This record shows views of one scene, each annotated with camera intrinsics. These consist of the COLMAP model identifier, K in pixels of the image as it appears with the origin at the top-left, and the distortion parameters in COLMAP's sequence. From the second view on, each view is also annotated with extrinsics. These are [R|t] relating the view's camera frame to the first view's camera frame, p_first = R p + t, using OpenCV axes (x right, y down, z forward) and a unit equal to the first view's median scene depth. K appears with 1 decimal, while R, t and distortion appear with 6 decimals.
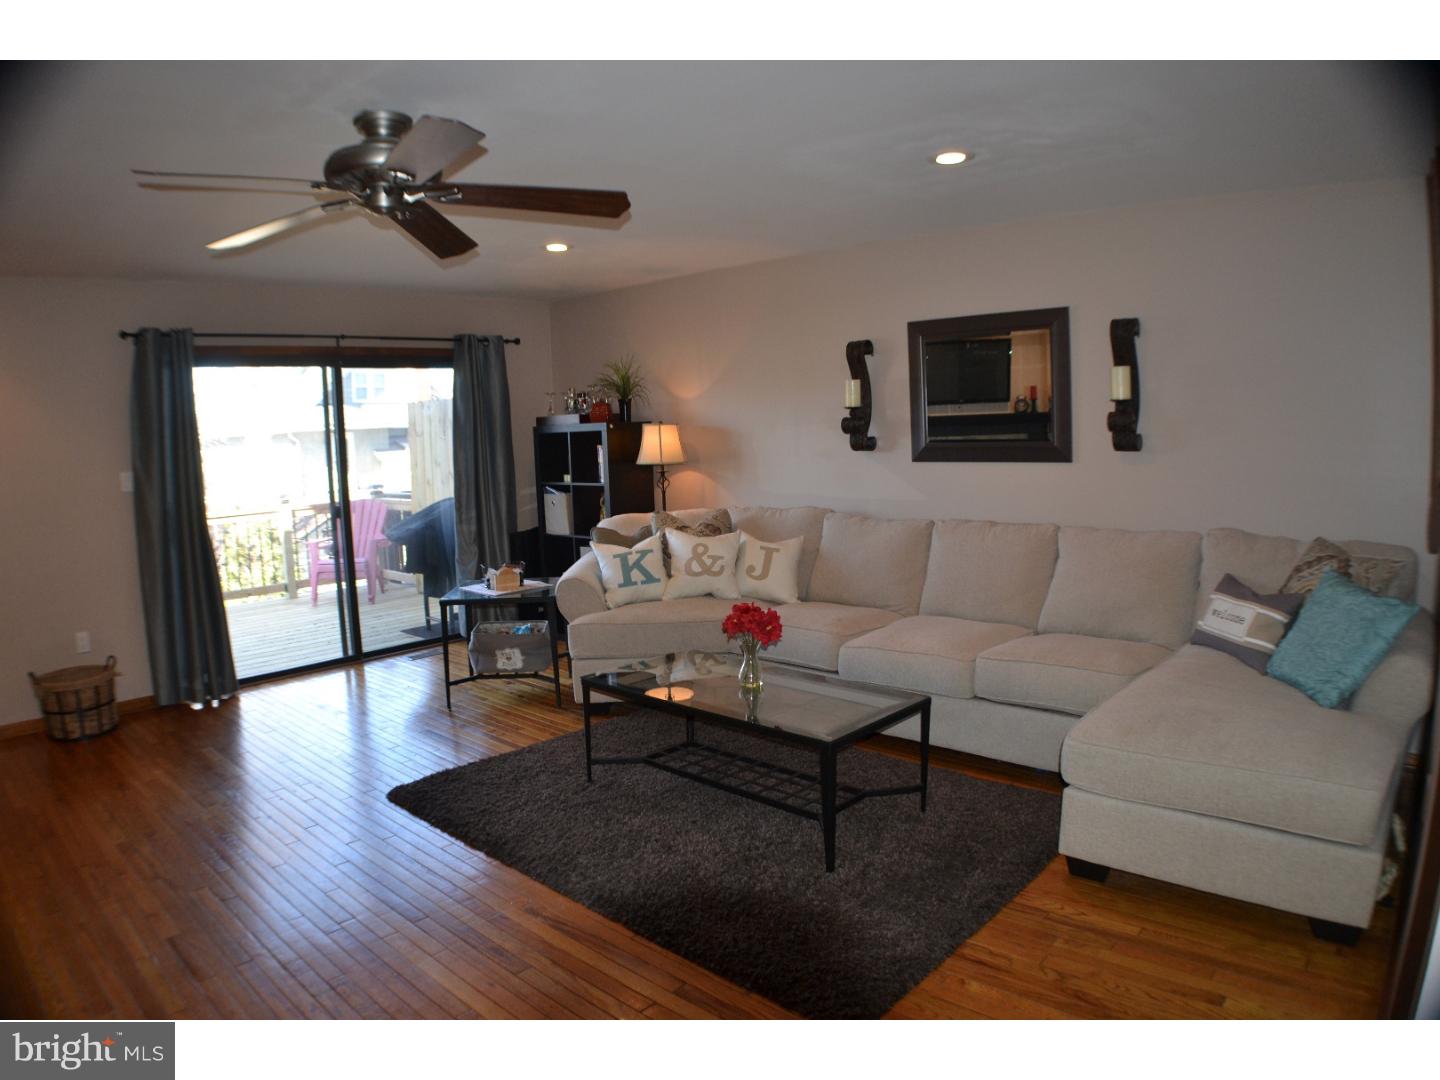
lens RADIAL K [[919.0, 0, 720.0], [0, 919.0, 540.0], [0, 0, 1]] dist [-0.195042, 0.044486]
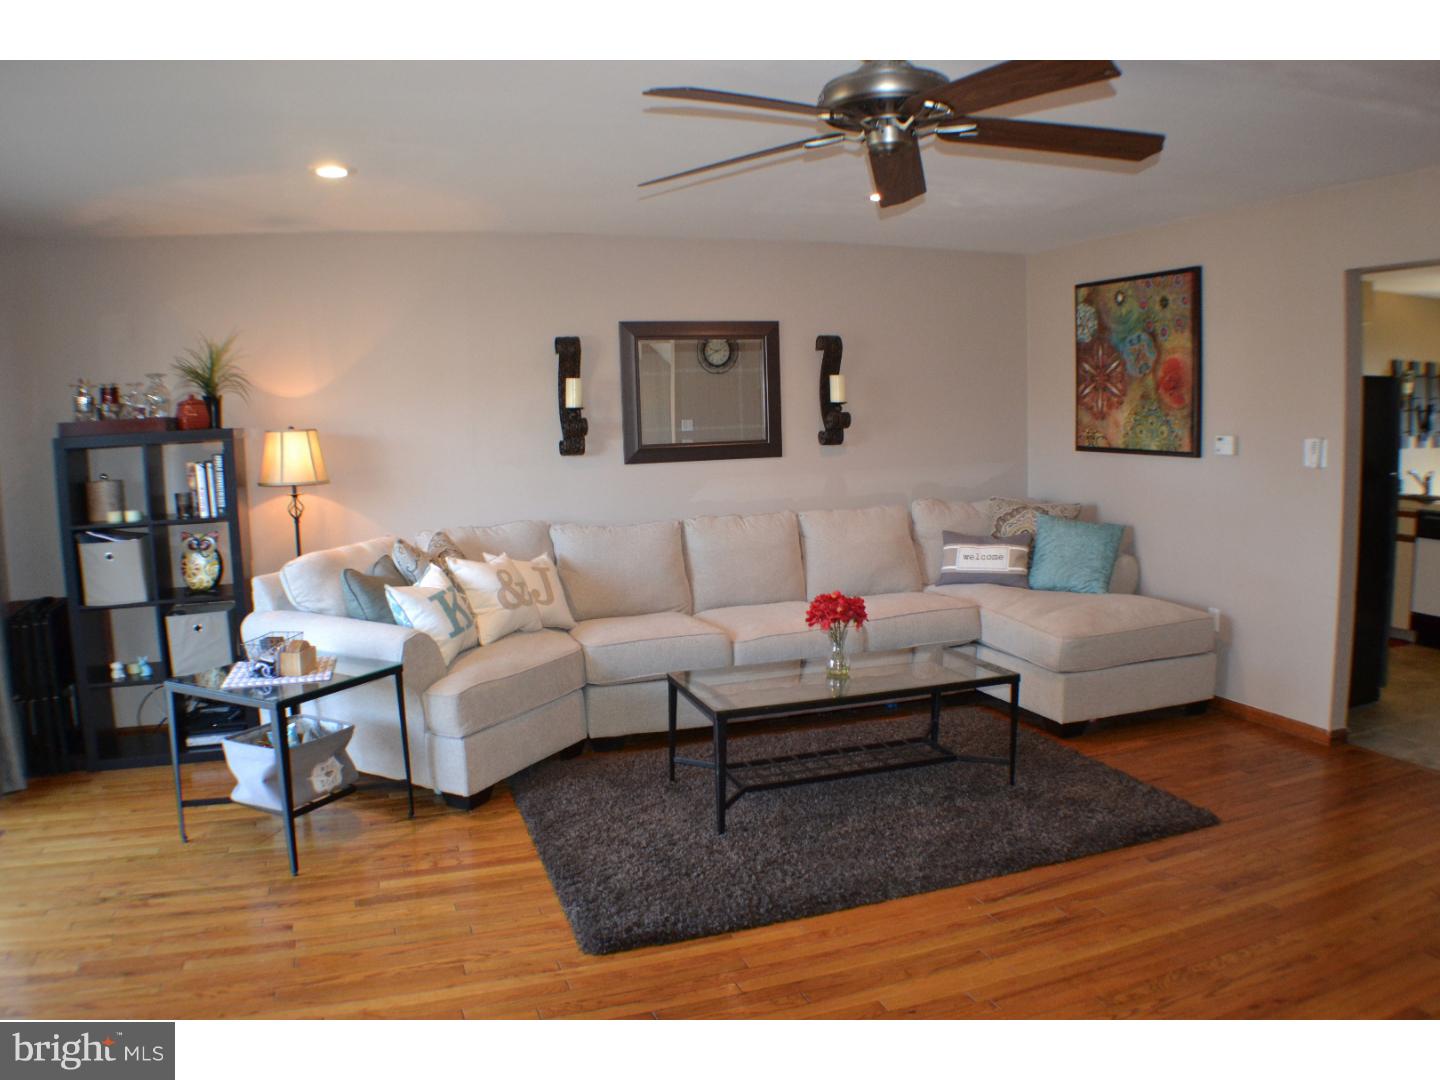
lens RADIAL K [[1061.2, 0, 709.0], [0, 1061.2, 541.7], [0, 0, 1]] dist [-0.167007, 0.002201]
pose [[0.478639, -0.083987, 0.873985, -0.837588], [0.119119, 0.992423, 0.030132, -0.030588], [-0.869894, 0.089686, 0.485017, 0.424551]]
